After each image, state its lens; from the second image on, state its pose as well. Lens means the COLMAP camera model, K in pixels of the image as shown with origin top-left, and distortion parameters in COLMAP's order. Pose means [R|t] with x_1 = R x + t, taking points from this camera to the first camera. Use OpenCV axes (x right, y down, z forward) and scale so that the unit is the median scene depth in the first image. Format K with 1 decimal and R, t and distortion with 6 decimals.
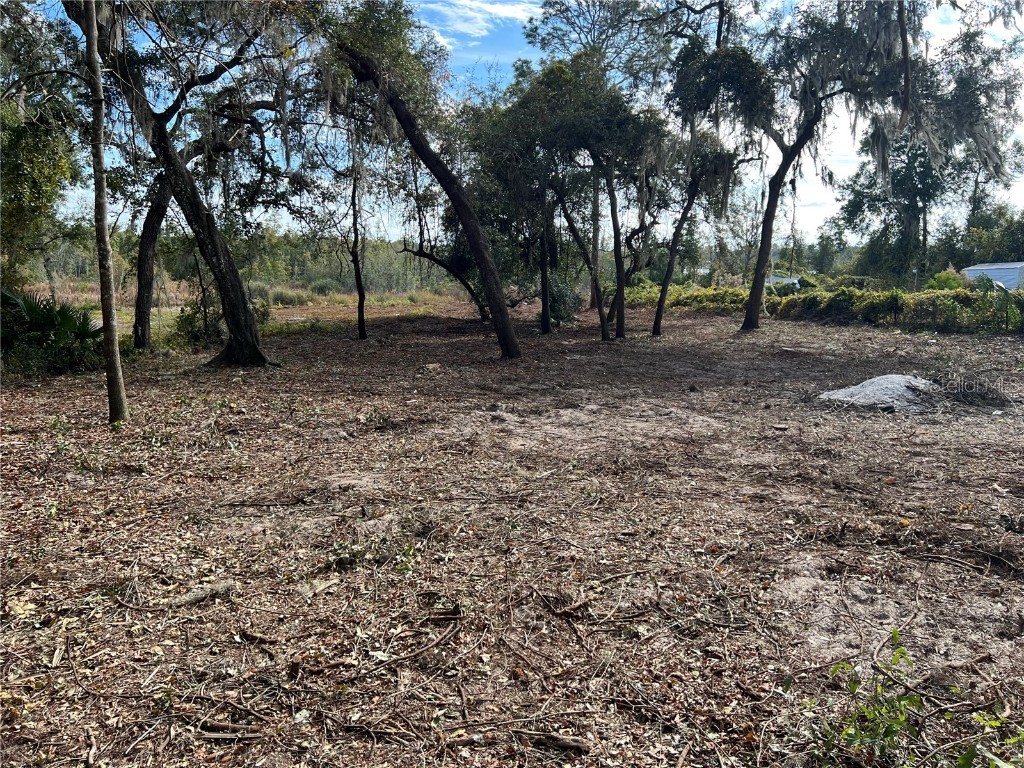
lens RADIAL K [[771.9, 0, 512.2], [0, 771.9, 384.3], [0, 0, 1]] dist [0.008215, -0.000767]
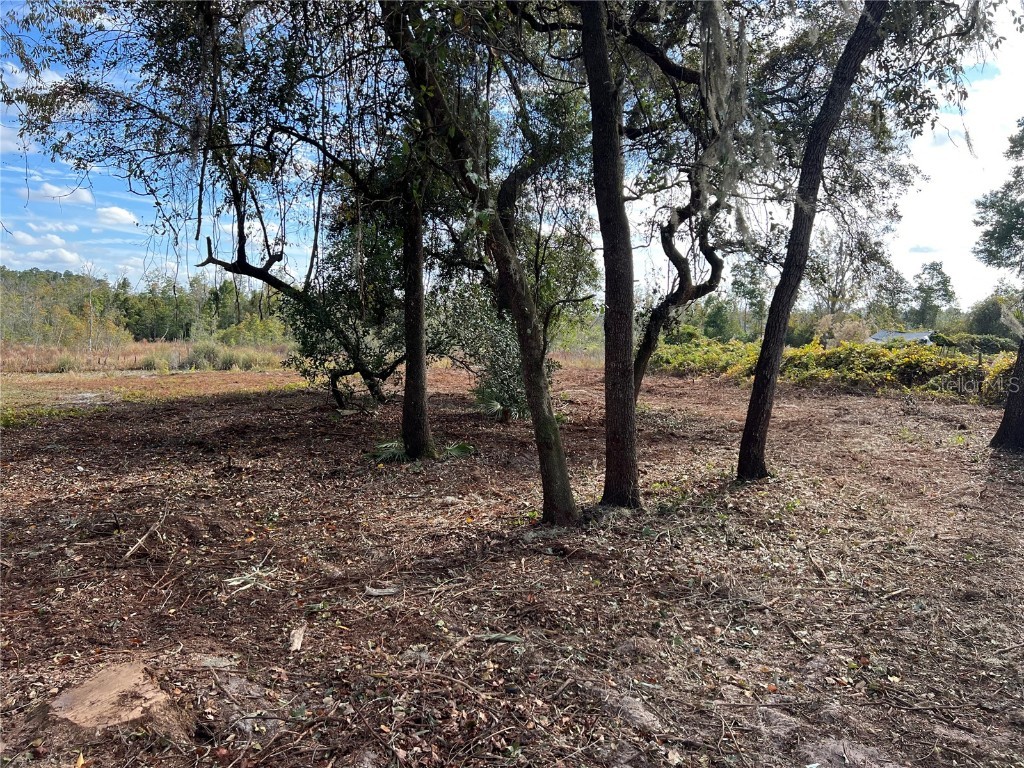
lens RADIAL K [[771.9, 0, 511.5], [0, 771.9, 382.8], [0, 0, 1]] dist [0.008215, -0.000767]
pose [[0.998080, 0.004315, -0.061780, 0.059214], [-0.009619, 0.996264, -0.085821, -0.040044], [0.061179, 0.086251, 0.994393, 0.378067]]
